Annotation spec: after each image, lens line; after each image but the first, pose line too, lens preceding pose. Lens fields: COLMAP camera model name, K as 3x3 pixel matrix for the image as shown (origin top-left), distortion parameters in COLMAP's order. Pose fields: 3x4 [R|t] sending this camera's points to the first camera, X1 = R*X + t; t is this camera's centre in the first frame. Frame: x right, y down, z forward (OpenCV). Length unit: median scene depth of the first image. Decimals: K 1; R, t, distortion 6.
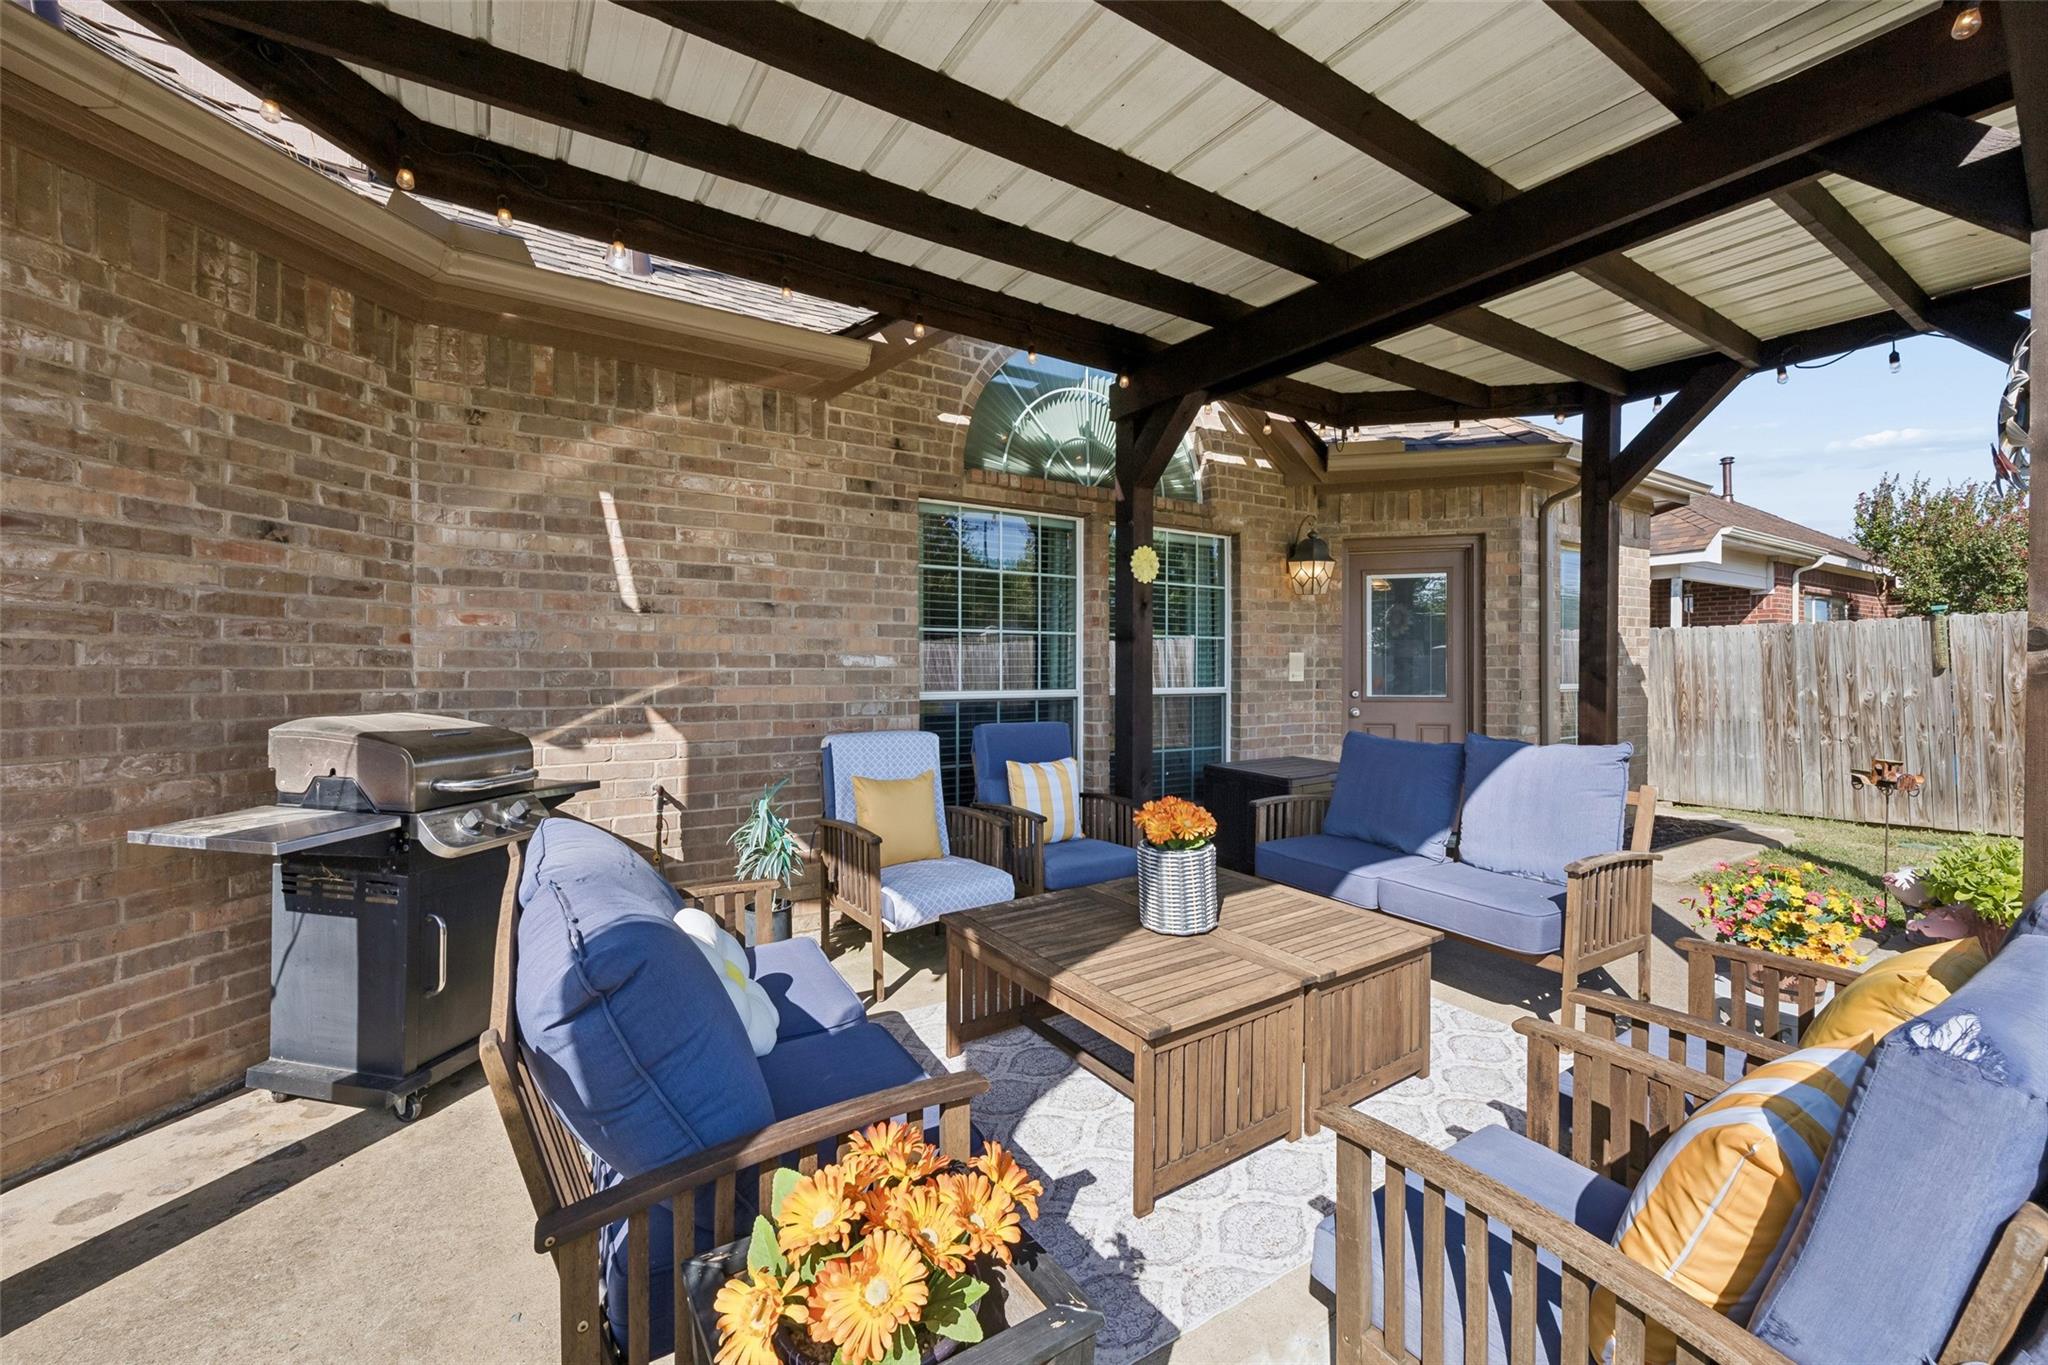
lens RADIAL K [[809.4, 0, 1013.1], [0, 809.4, 665.1], [0, 0, 1]] dist [0.000926, 0.000189]
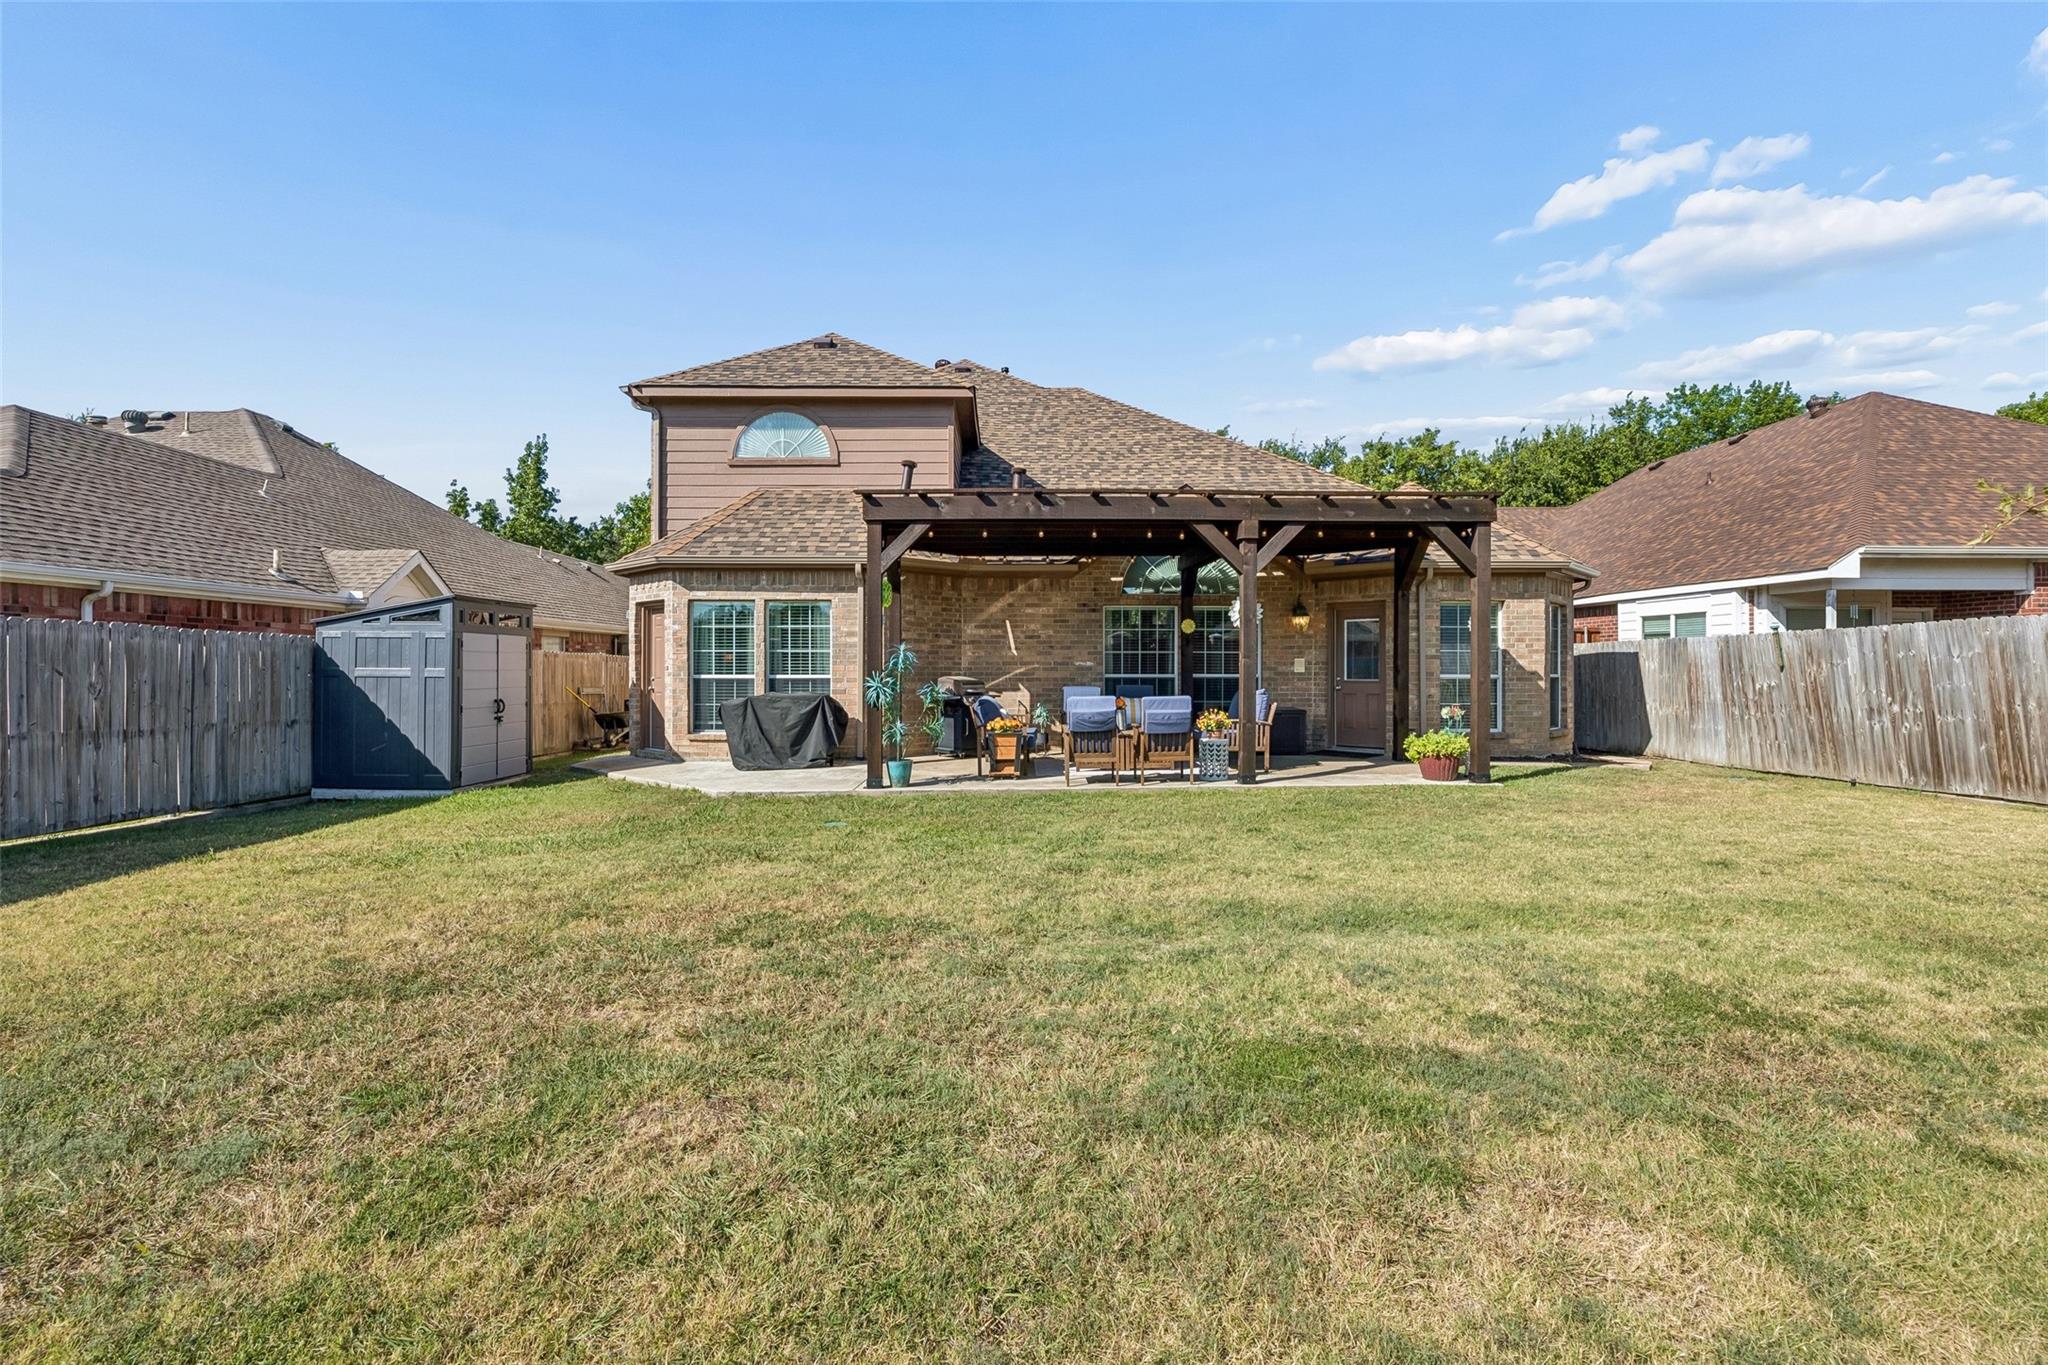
lens RADIAL K [[949.7, 0, 1024.0], [0, 949.7, 682.5], [0, 0, 1]] dist [-0.000327, -0.000057]
pose [[0.854772, 0.009281, -0.518922, 1.488066], [0.001093, 0.999806, 0.019683, -0.004557], [0.519003, -0.017392, 0.854595, -2.168539]]
